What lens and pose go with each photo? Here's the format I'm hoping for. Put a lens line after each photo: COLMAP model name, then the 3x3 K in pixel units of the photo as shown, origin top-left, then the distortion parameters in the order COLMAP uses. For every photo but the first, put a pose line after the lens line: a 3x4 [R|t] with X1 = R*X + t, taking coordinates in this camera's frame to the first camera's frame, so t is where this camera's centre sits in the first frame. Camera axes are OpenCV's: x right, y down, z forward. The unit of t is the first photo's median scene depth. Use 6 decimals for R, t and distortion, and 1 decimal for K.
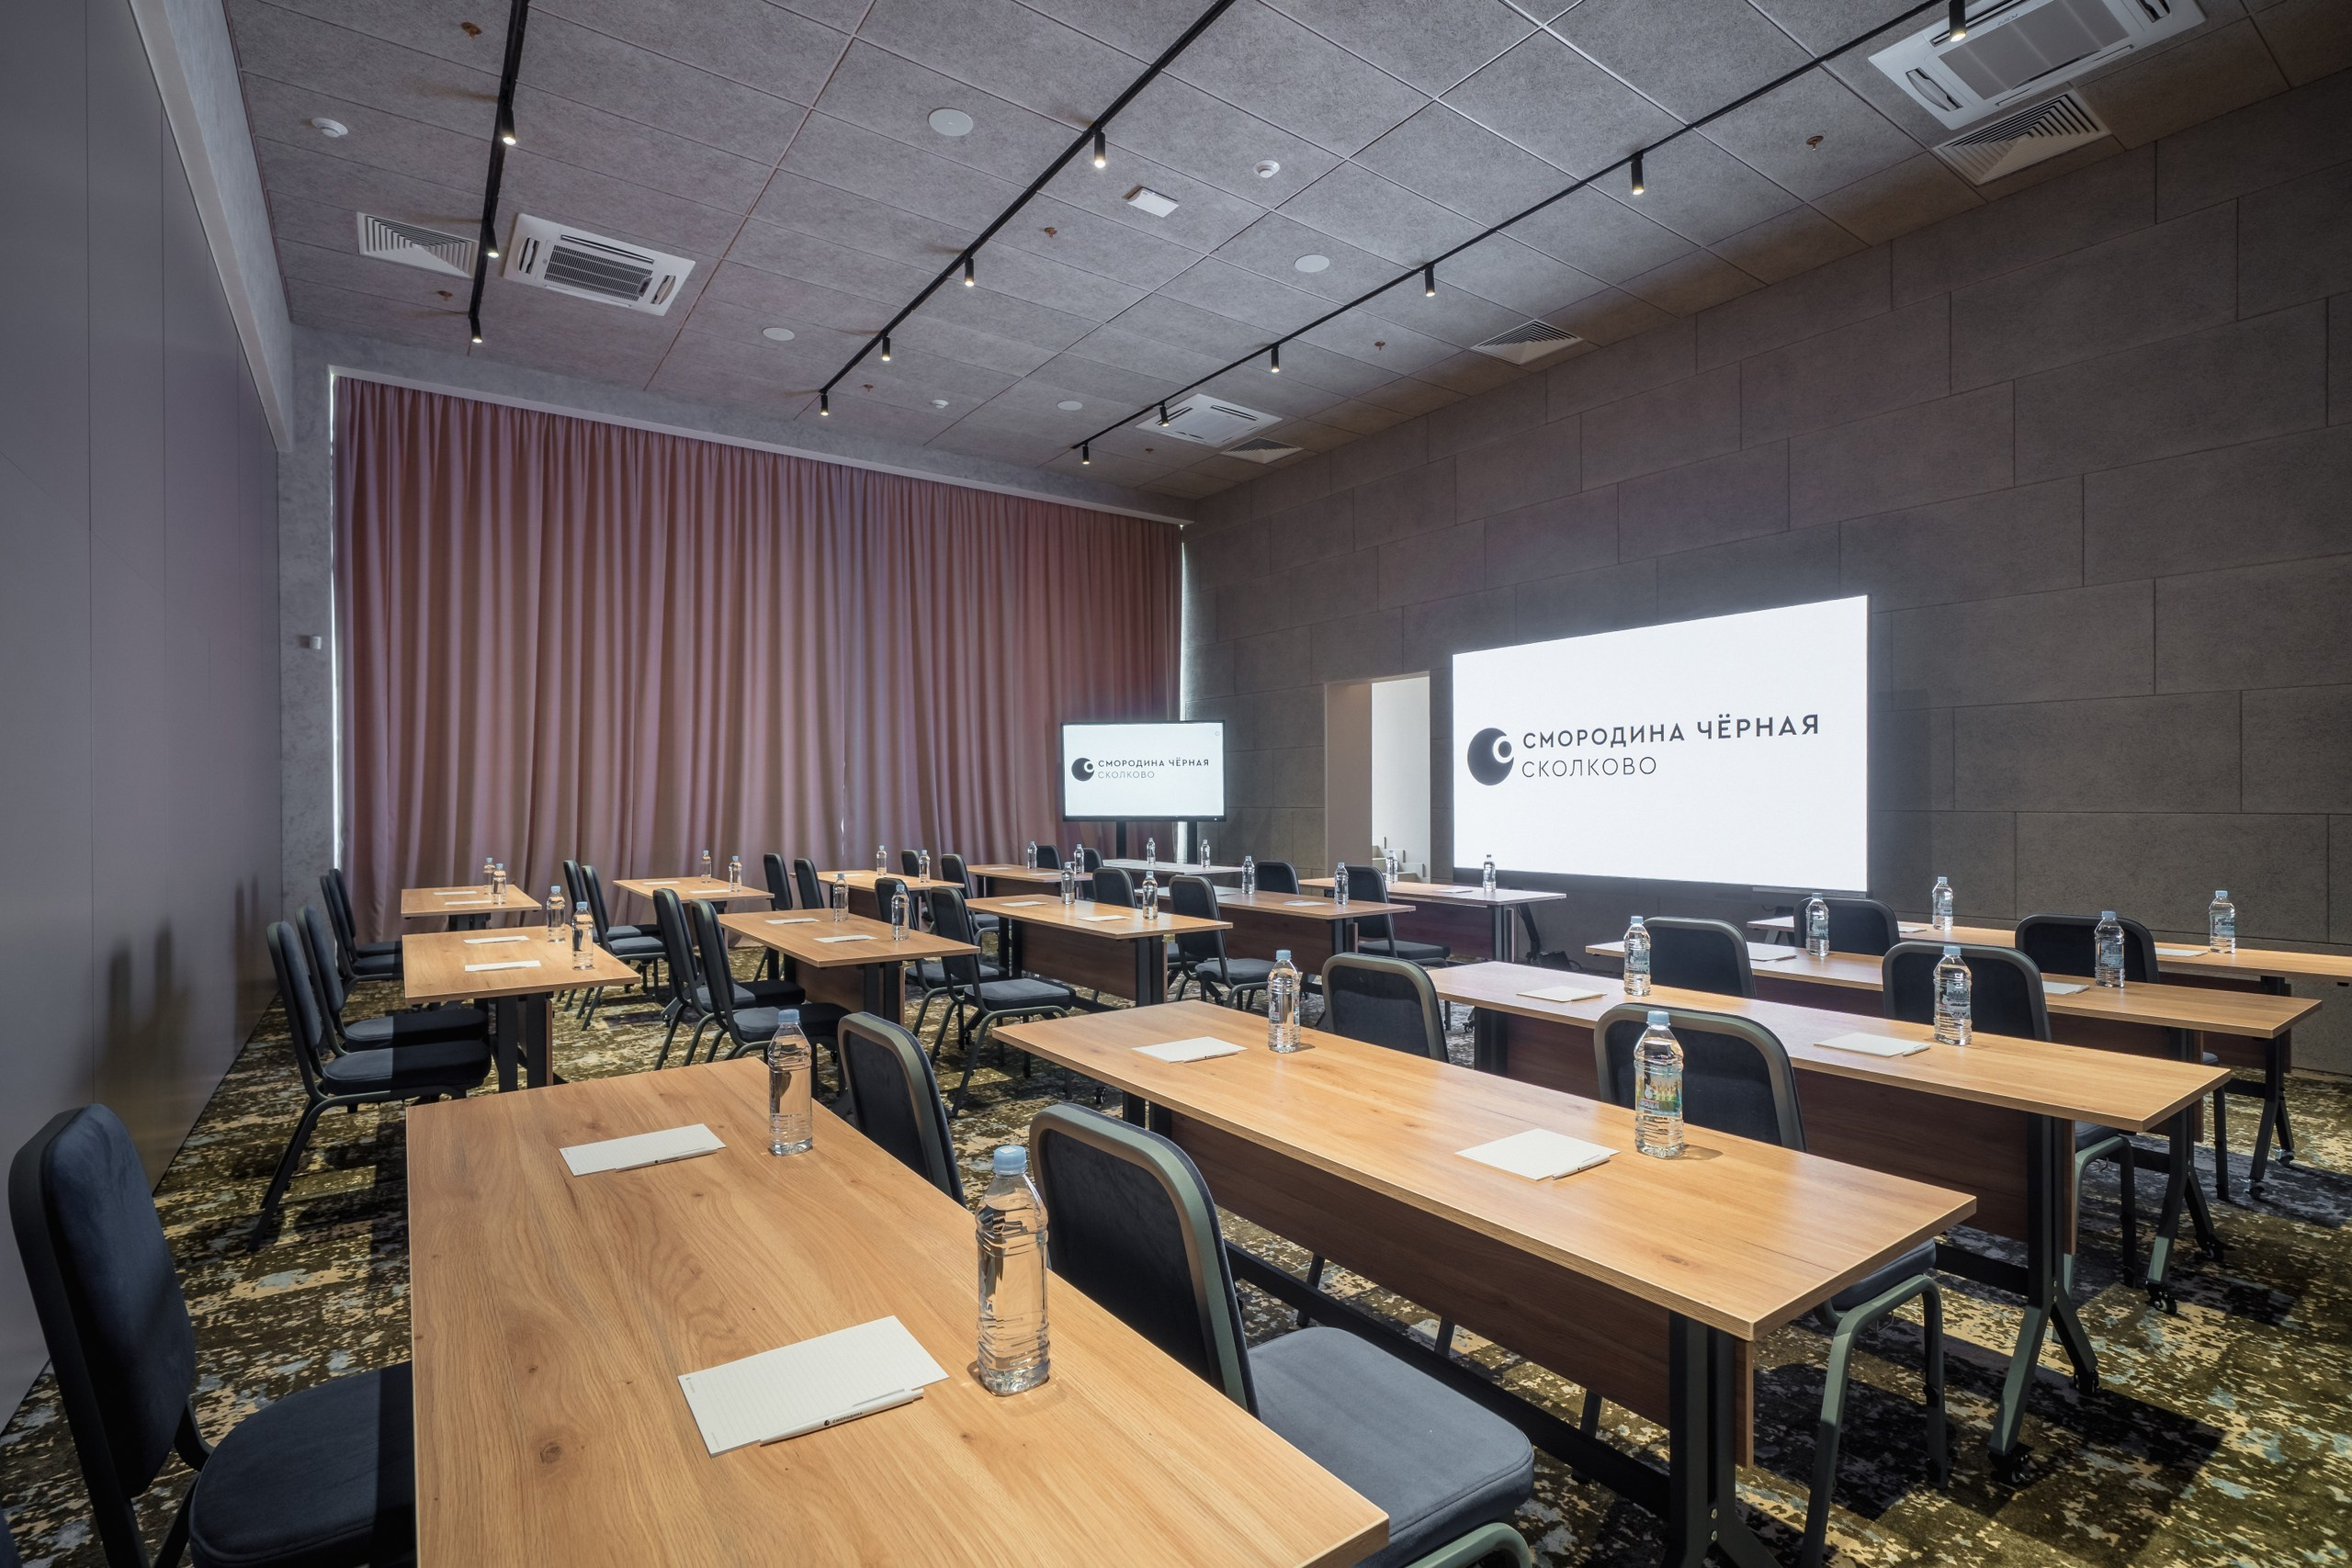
lens RADIAL K [[1093.1, 0, 1182.4], [0, 1093.1, 797.1], [0, 0, 1]] dist [-0.000131, 0.000210]
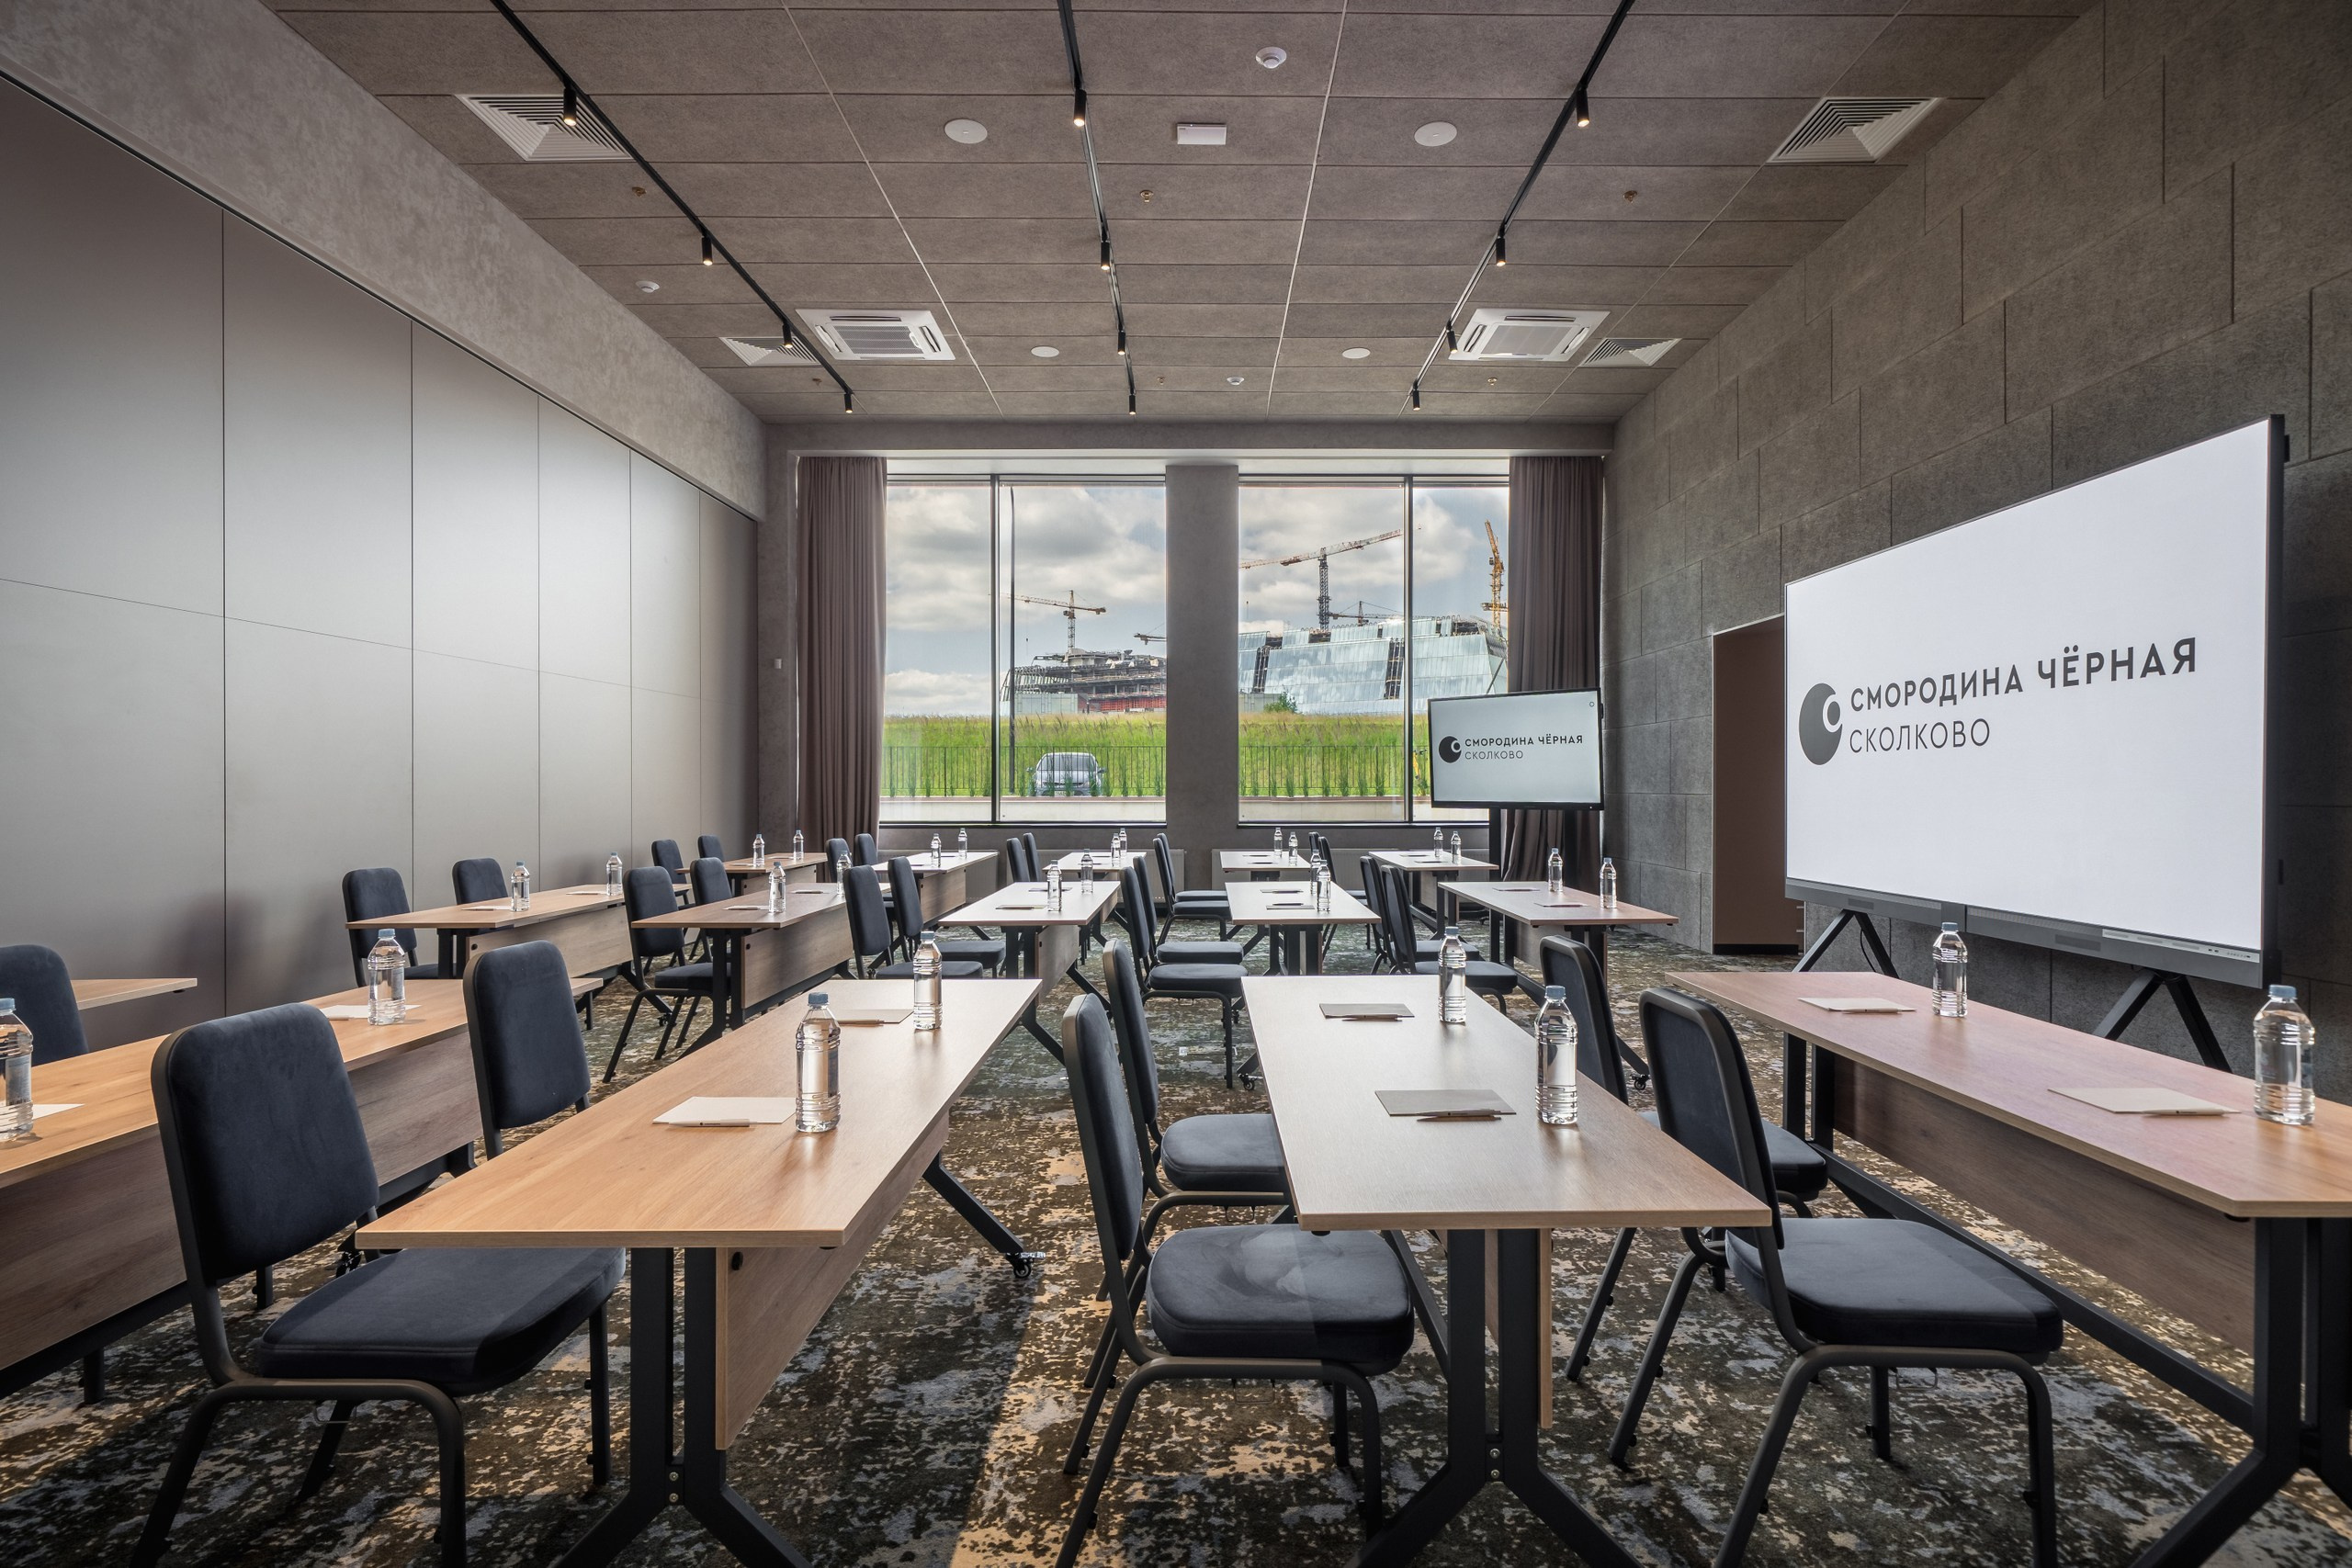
lens RADIAL K [[1148.0, 0, 1206.3], [0, 1148.0, 788.7], [0, 0, 1]] dist [0.000958, 0.000469]
pose [[0.814525, 0.004087, -0.580114, 0.637762], [0.000610, 0.999969, 0.007901, -0.001549], [0.580128, -0.006789, 0.814497, 0.252993]]
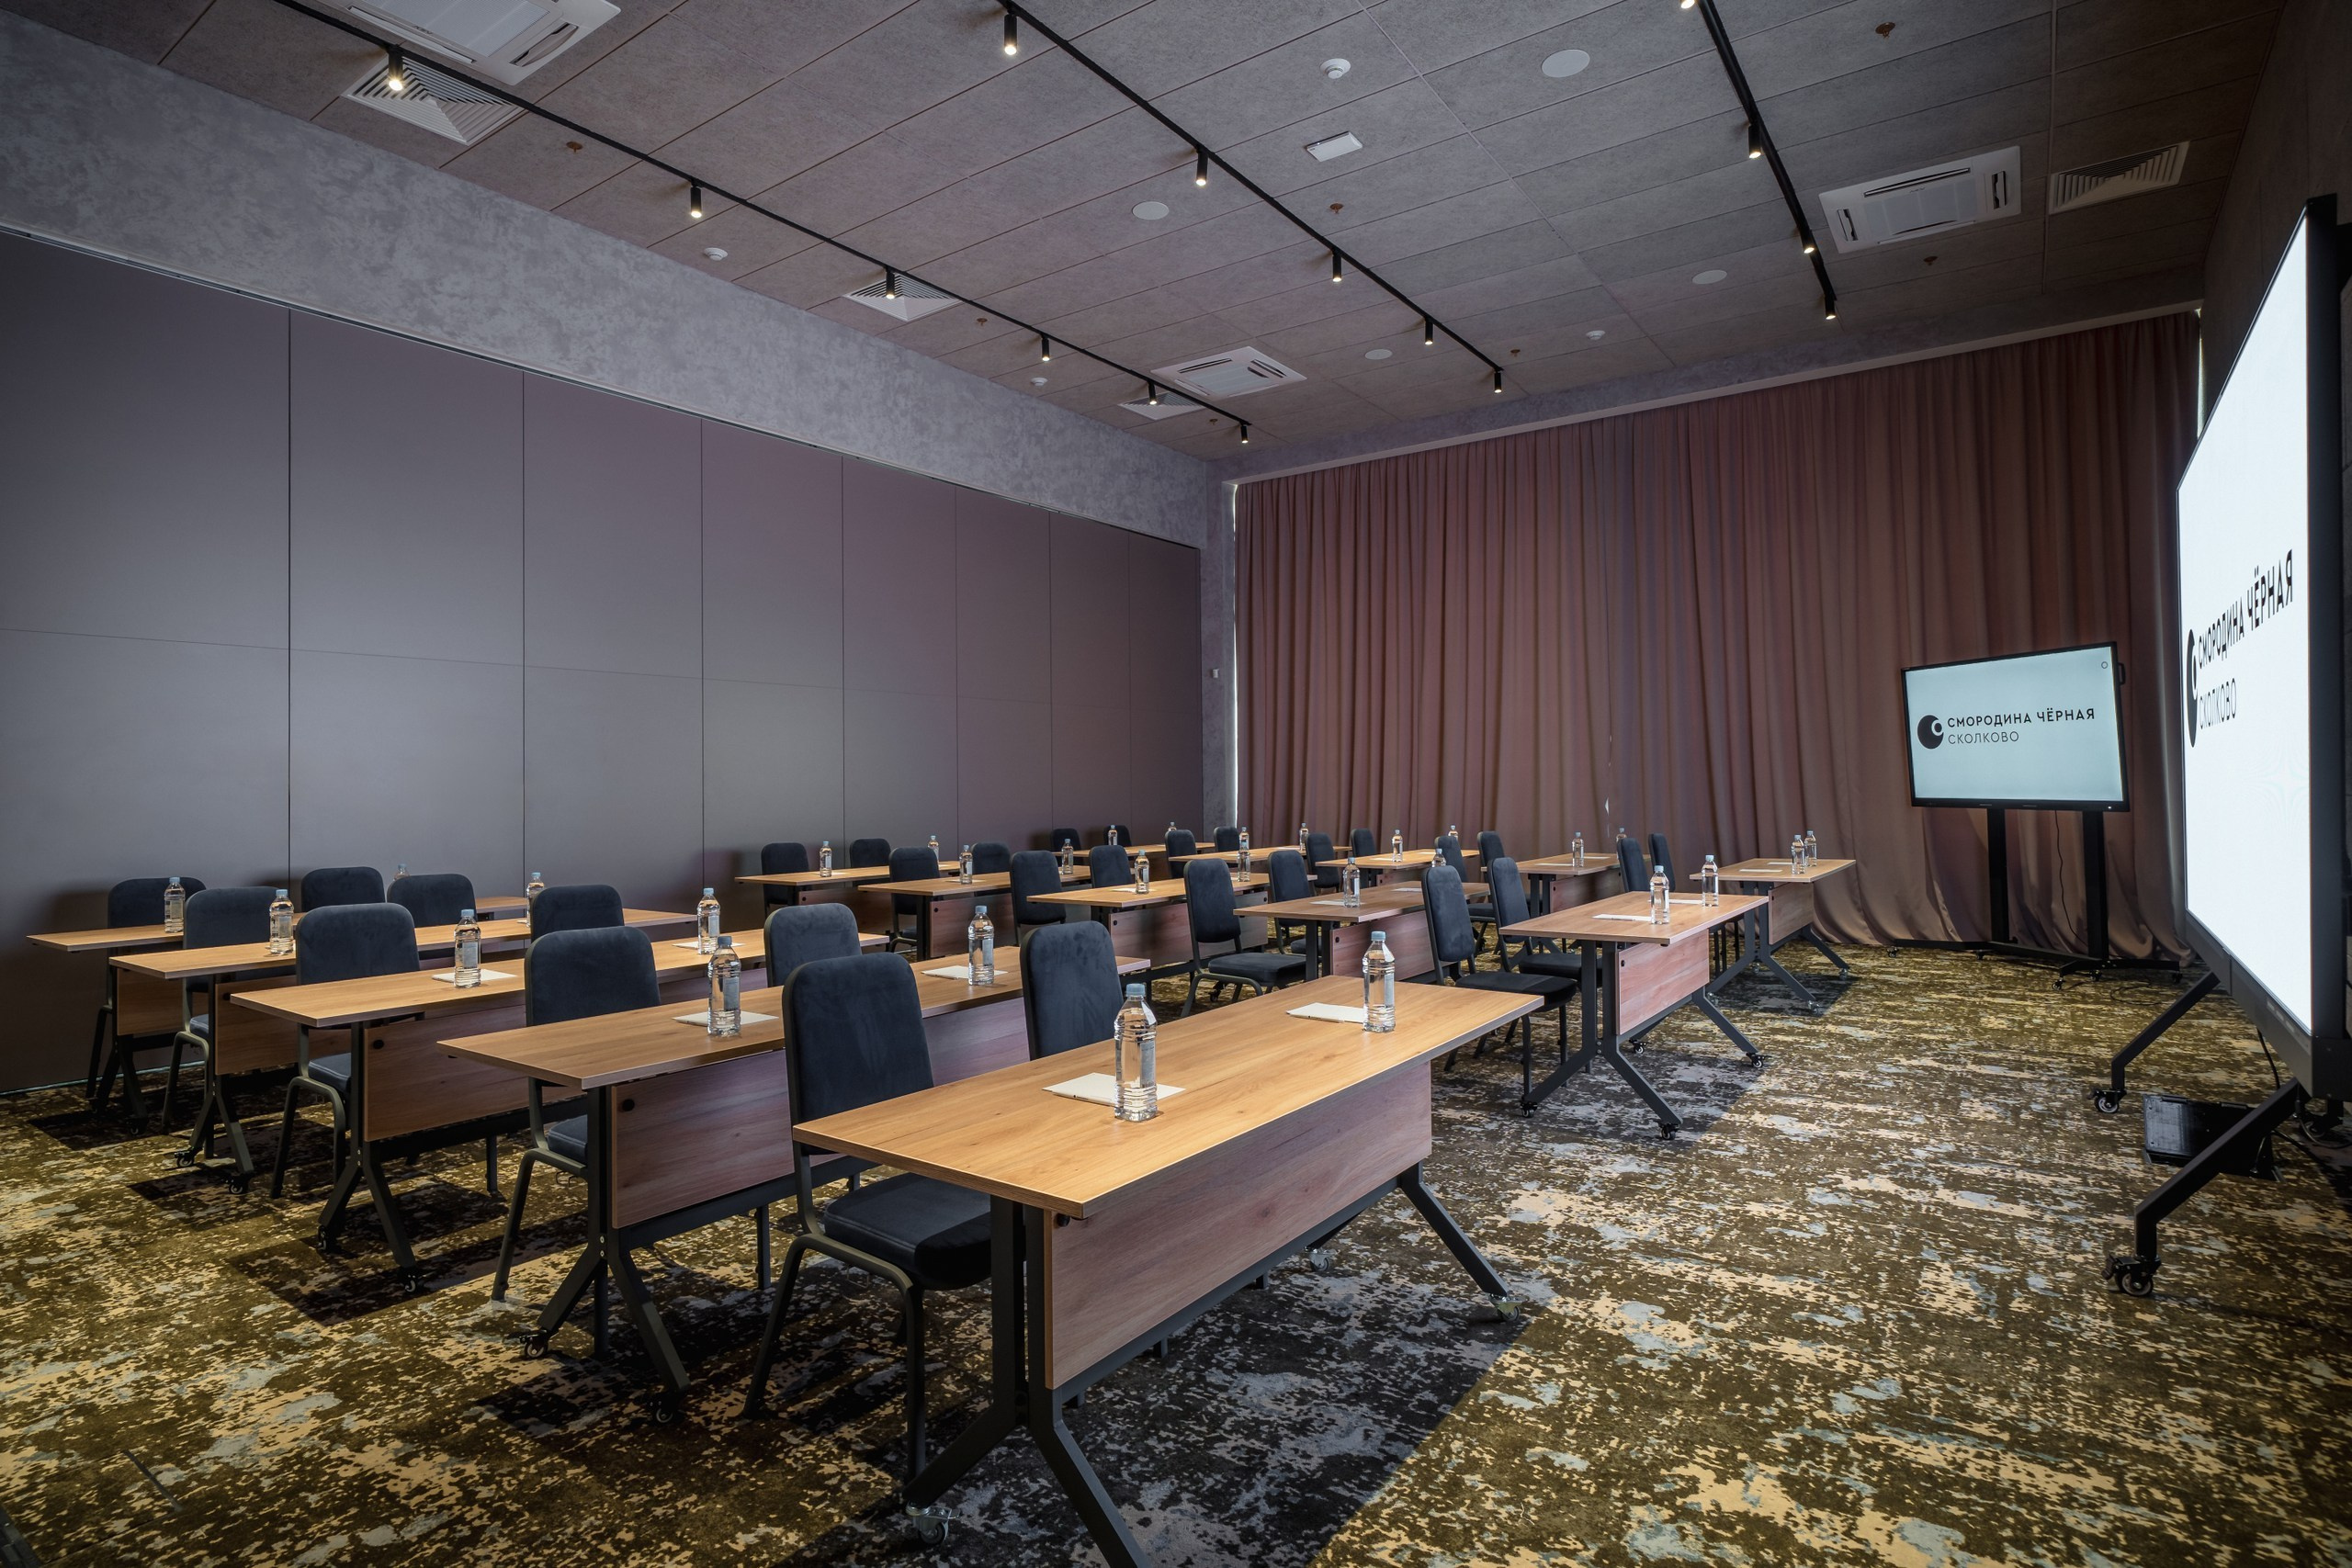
lens RADIAL K [[1205.4, 0, 1160.6], [0, 1205.4, 770.6], [0, 0, 1]] dist [0.000754, 0.000526]
pose [[0.307993, -0.008504, -0.951351, 1.077133], [0.011154, 0.999924, -0.005327, -0.004178], [0.951323, -0.008971, 0.308064, 0.633429]]
